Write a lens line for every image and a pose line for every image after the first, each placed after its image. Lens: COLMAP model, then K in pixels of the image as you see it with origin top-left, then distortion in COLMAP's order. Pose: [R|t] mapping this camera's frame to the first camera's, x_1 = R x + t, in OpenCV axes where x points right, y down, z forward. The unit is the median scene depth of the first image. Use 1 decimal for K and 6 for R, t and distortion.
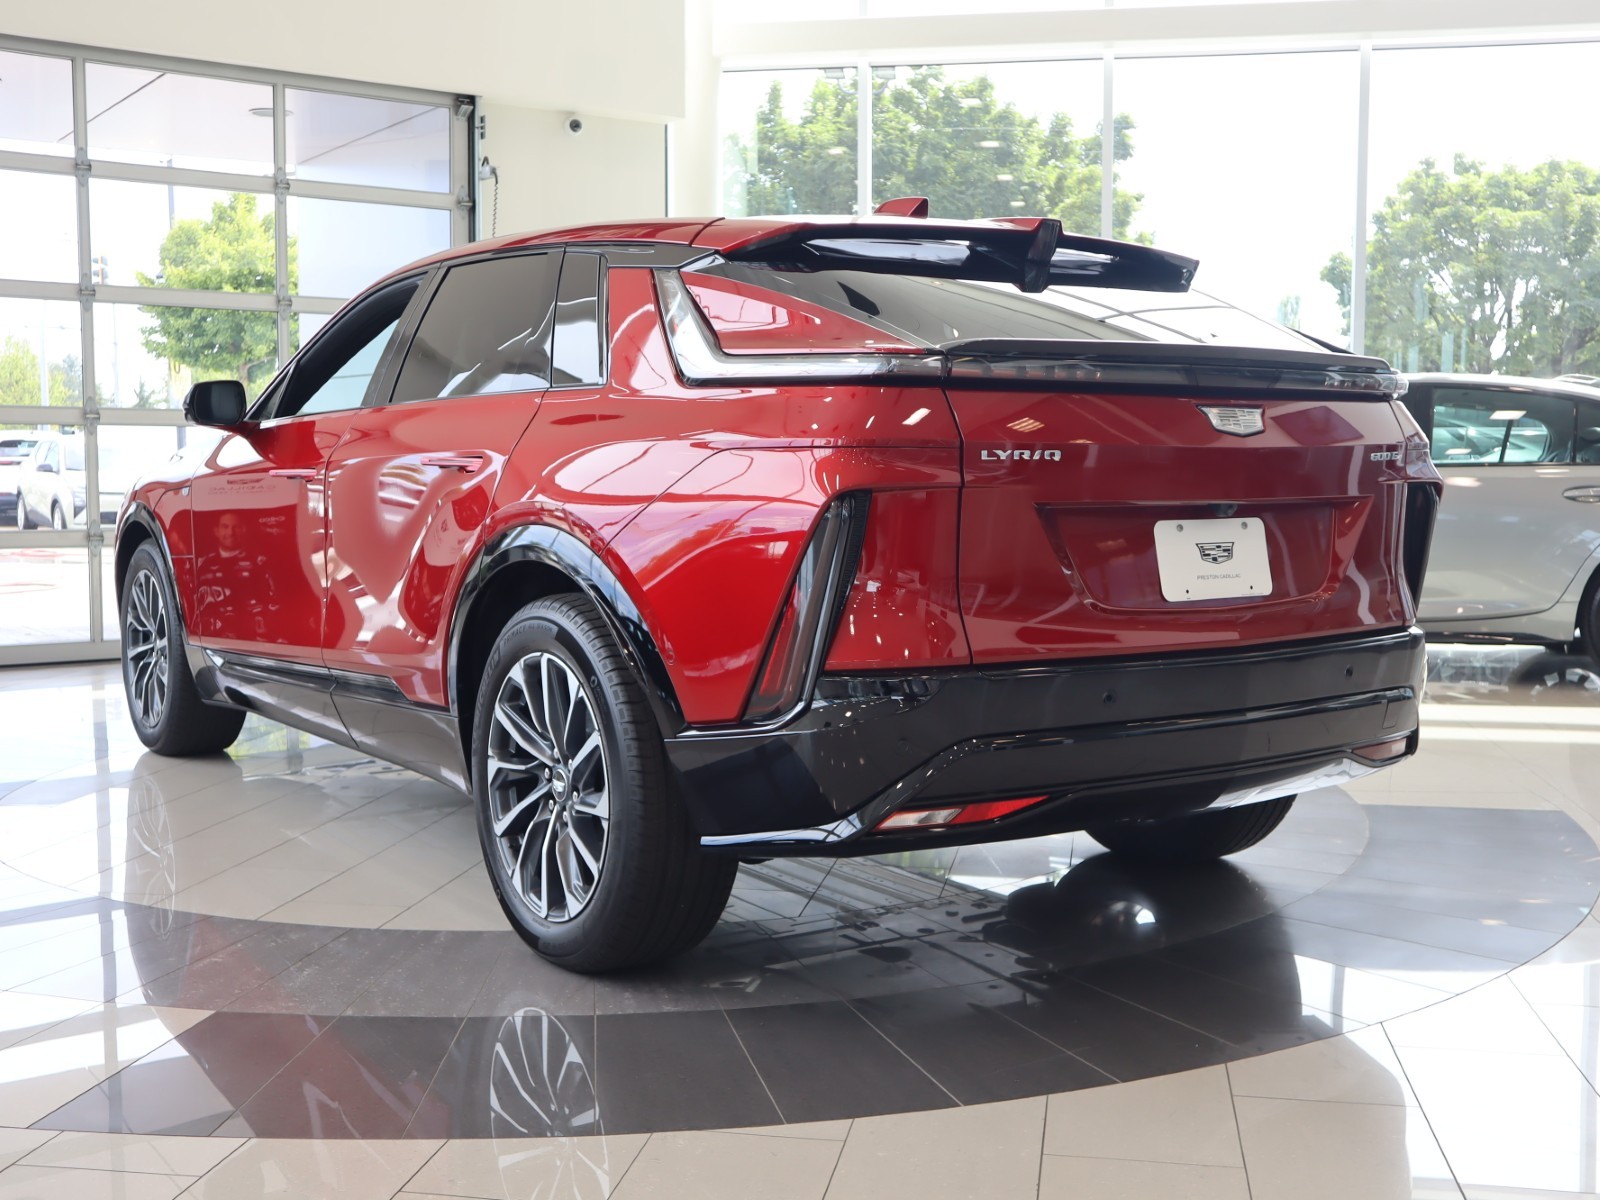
lens RADIAL K [[1750.7, 0, 798.6], [0, 1750.7, 589.4], [0, 0, 1]] dist [-0.004631, 0.000000]
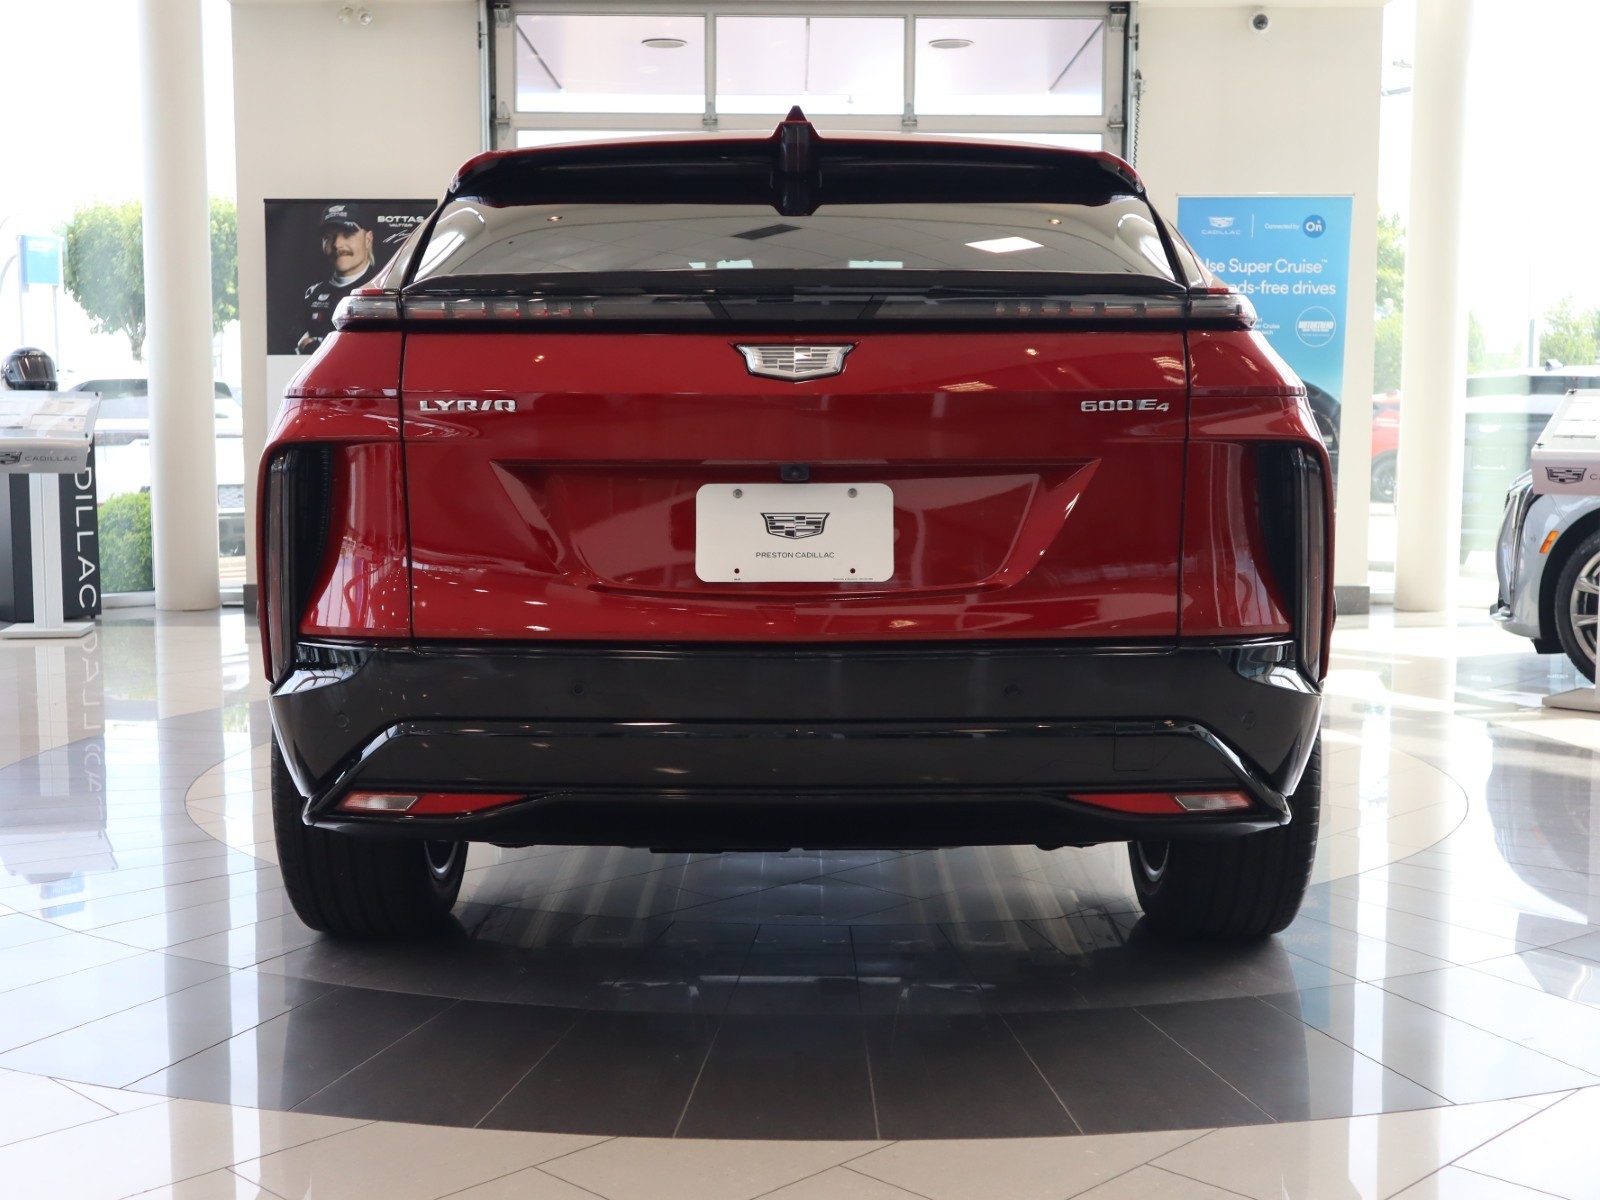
lens RADIAL K [[1973.3, 0, 770.7], [0, 1973.3, 555.1], [0, 0, 1]] dist [-0.009363, 0.000000]
pose [[0.823754, 0.039857, -0.565544, 0.726492], [-0.041023, 0.999101, 0.010659, -0.015938], [0.565461, 0.014419, 0.824649, 0.233693]]
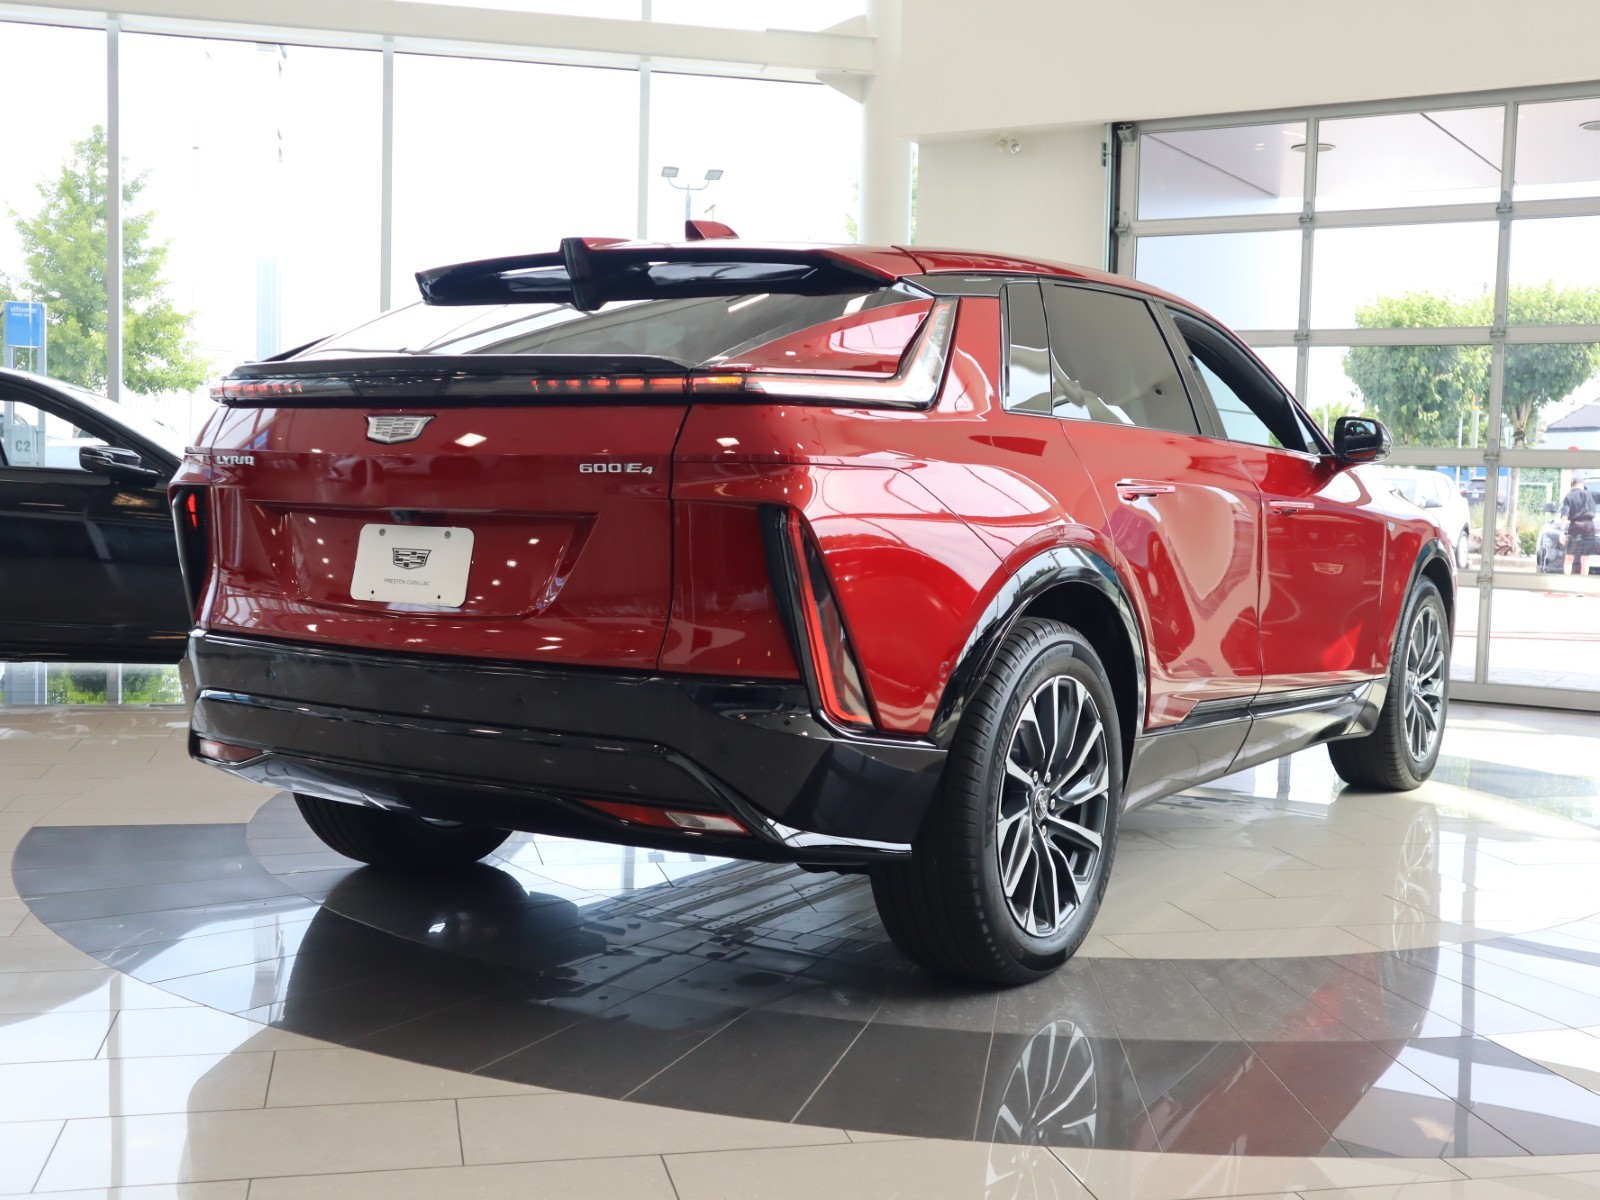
lens RADIAL K [[1763.5, 0, 802.5], [0, 1763.5, 604.1], [0, 0, 1]] dist [-0.019623, 0.000000]
pose [[0.388211, 0.073274, -0.918653, 1.239899], [-0.092612, 0.994890, 0.040219, -0.055624], [0.916905, 0.069465, 0.393013, 0.785595]]
